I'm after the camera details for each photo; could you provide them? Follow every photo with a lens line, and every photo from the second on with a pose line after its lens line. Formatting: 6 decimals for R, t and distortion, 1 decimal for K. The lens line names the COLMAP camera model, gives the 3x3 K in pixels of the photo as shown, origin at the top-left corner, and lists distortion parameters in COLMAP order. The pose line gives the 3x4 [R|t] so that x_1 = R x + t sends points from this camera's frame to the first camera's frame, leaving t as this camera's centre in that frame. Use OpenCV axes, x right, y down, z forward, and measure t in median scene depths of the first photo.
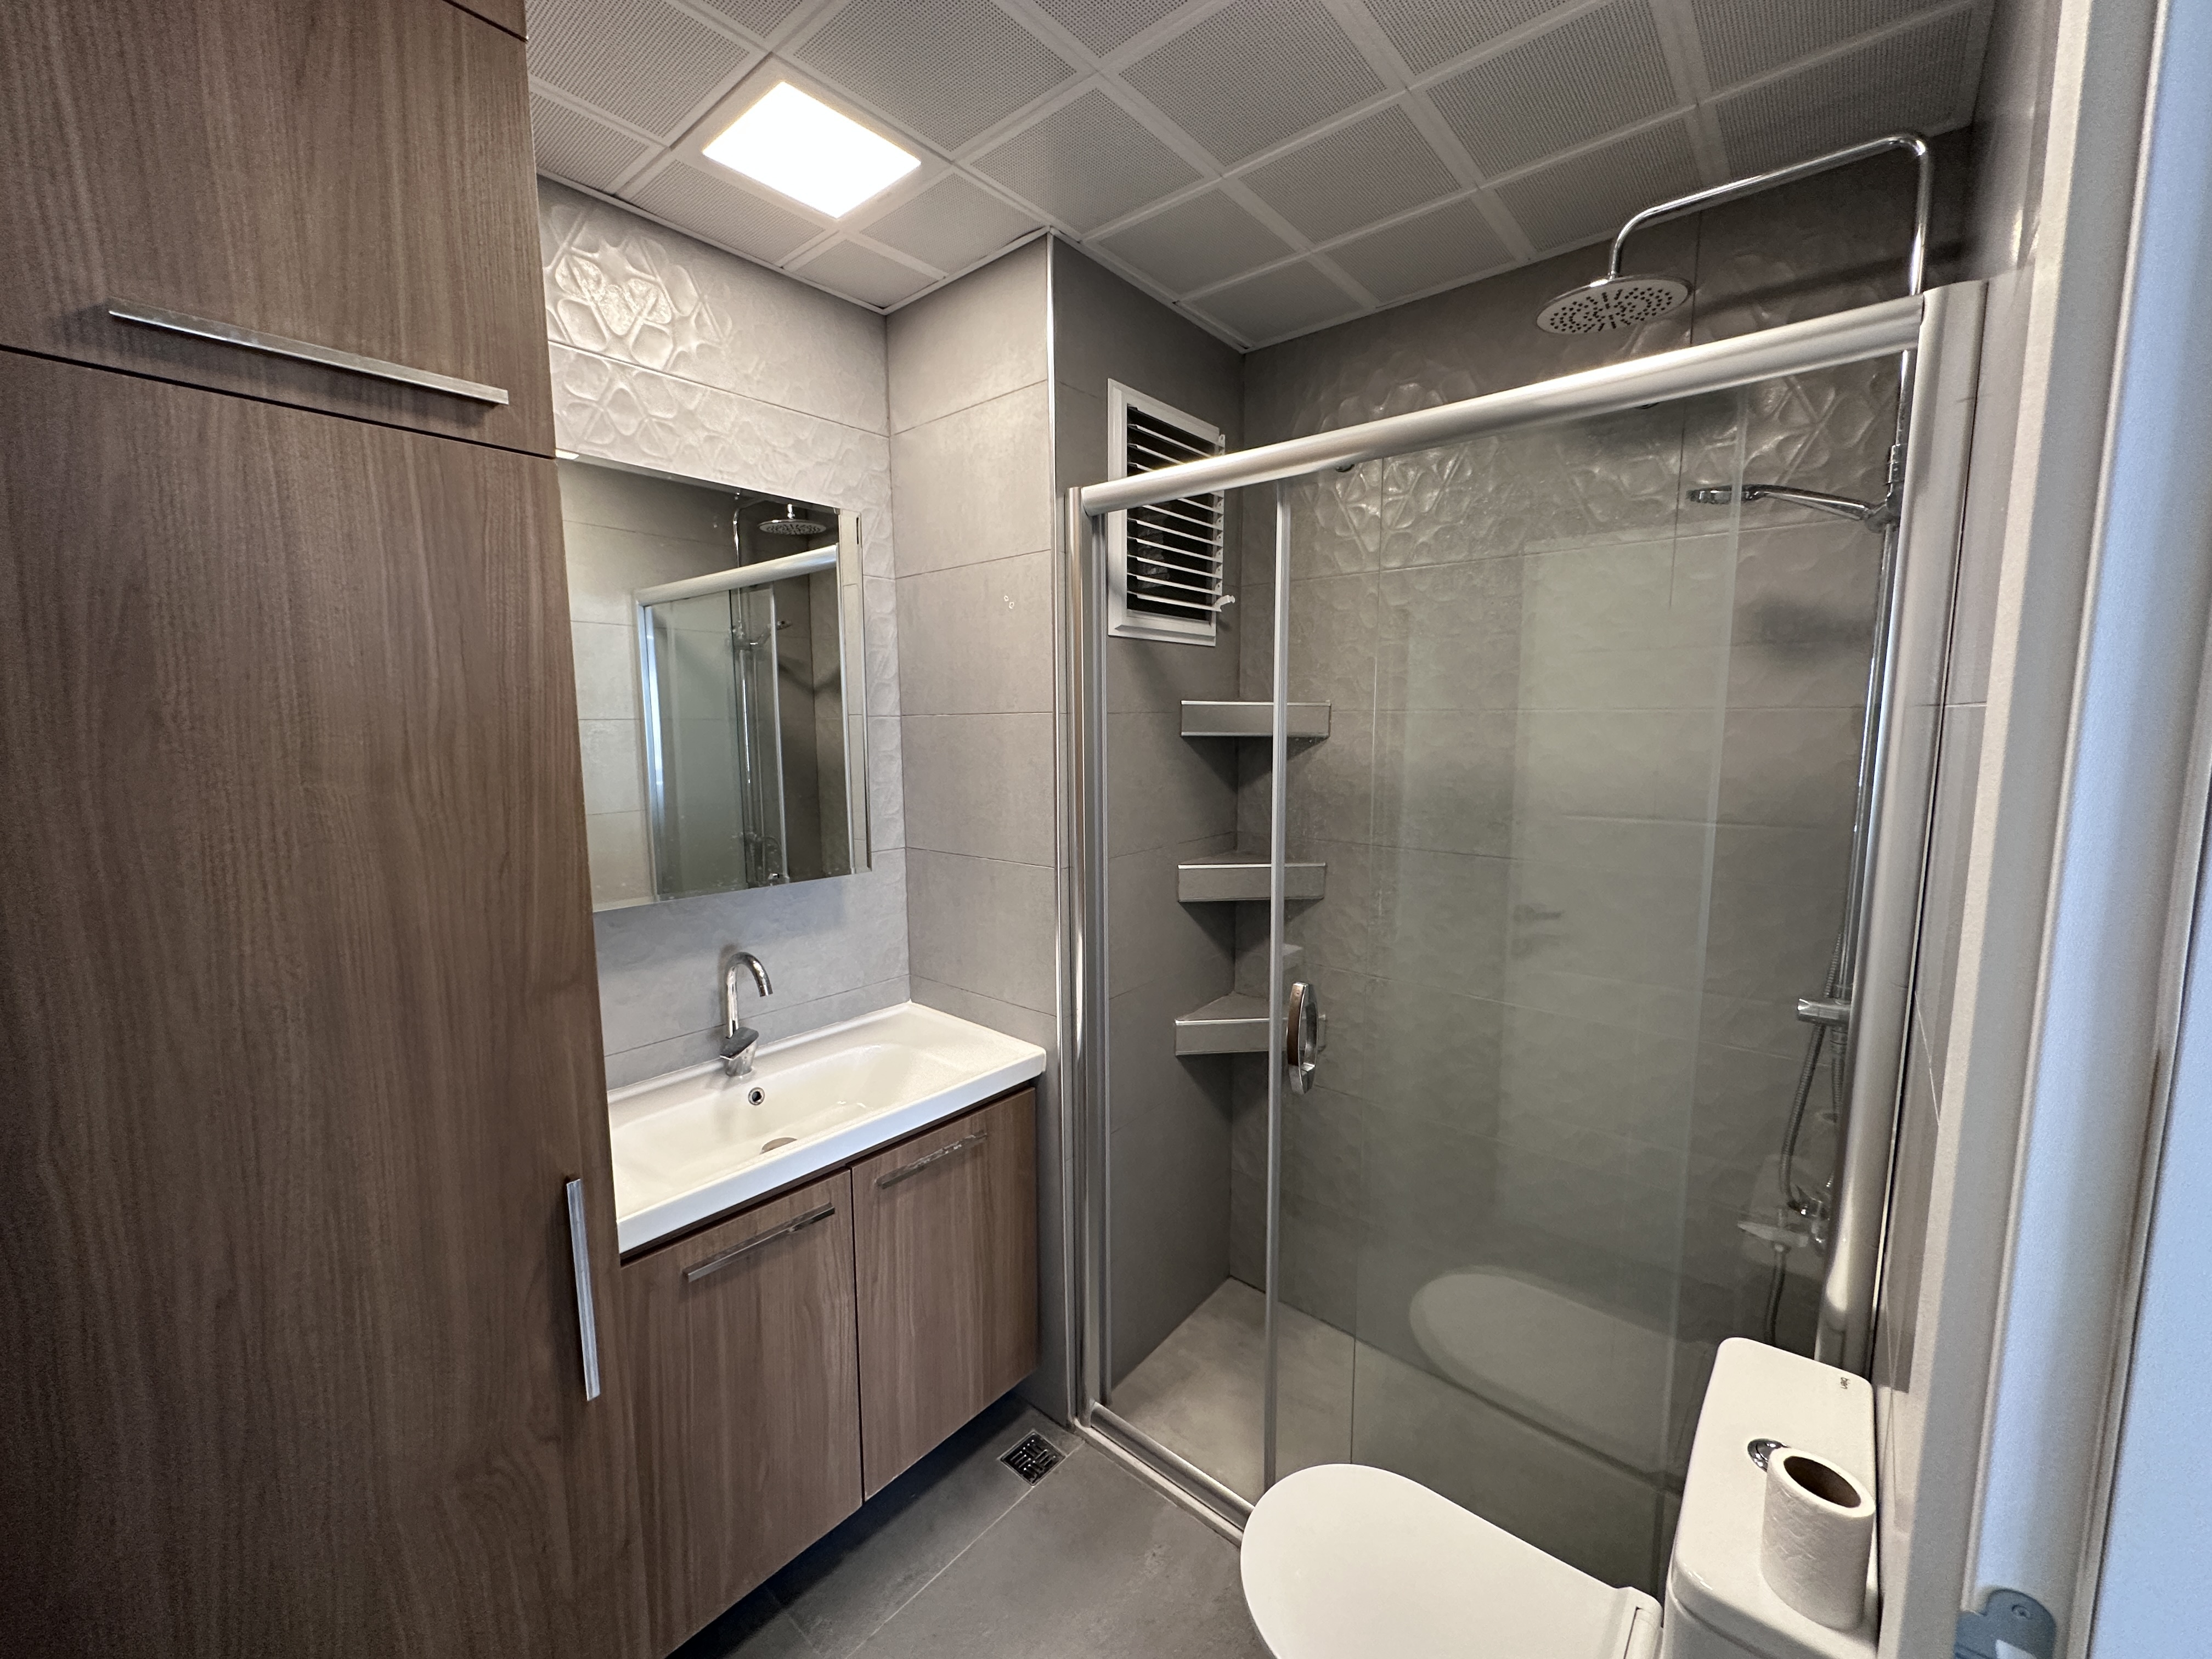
lens RADIAL K [[881.7, 0, 1106.9], [0, 881.7, 829.7], [0, 0, 1]] dist [-0.004168, 0.001842]
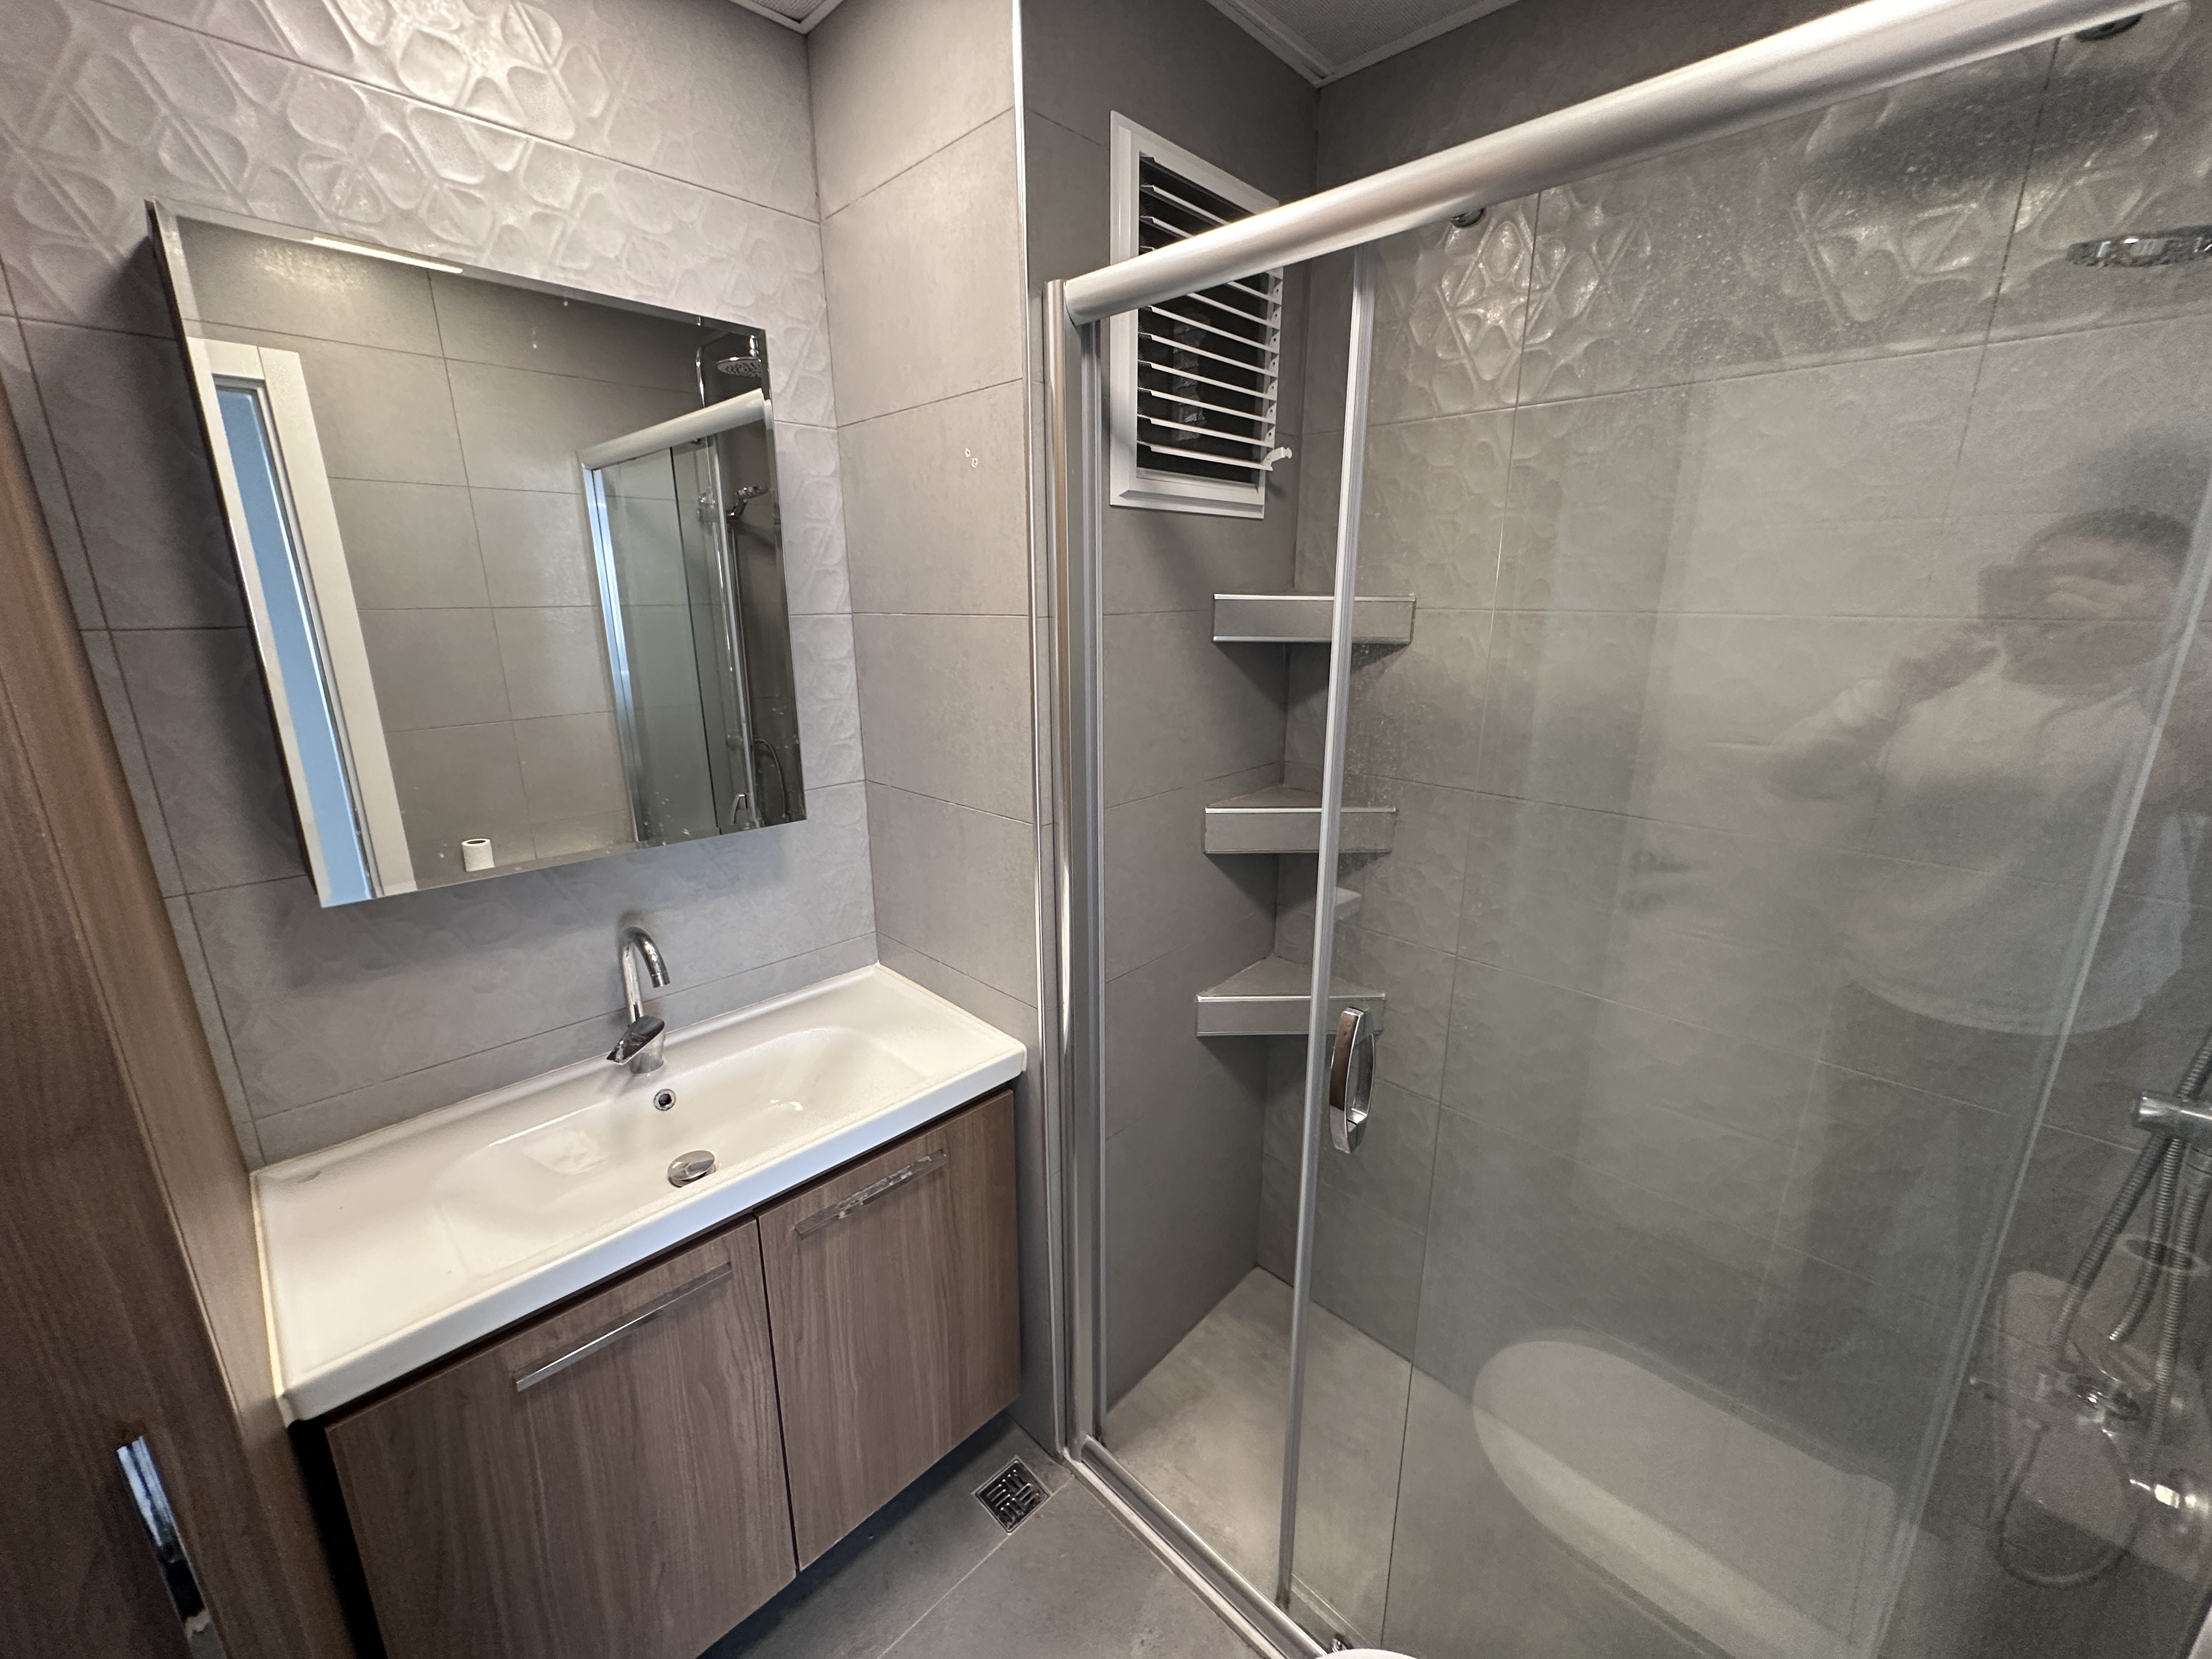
lens RADIAL K [[881.7, 0, 1107.0], [0, 881.7, 830.9], [0, 0, 1]] dist [-0.004168, 0.001842]
pose [[0.997507, 0.020859, -0.067416, 0.055039], [-0.011091, 0.989783, 0.142152, -0.059331], [0.069692, -0.141050, 0.987546, 0.249934]]
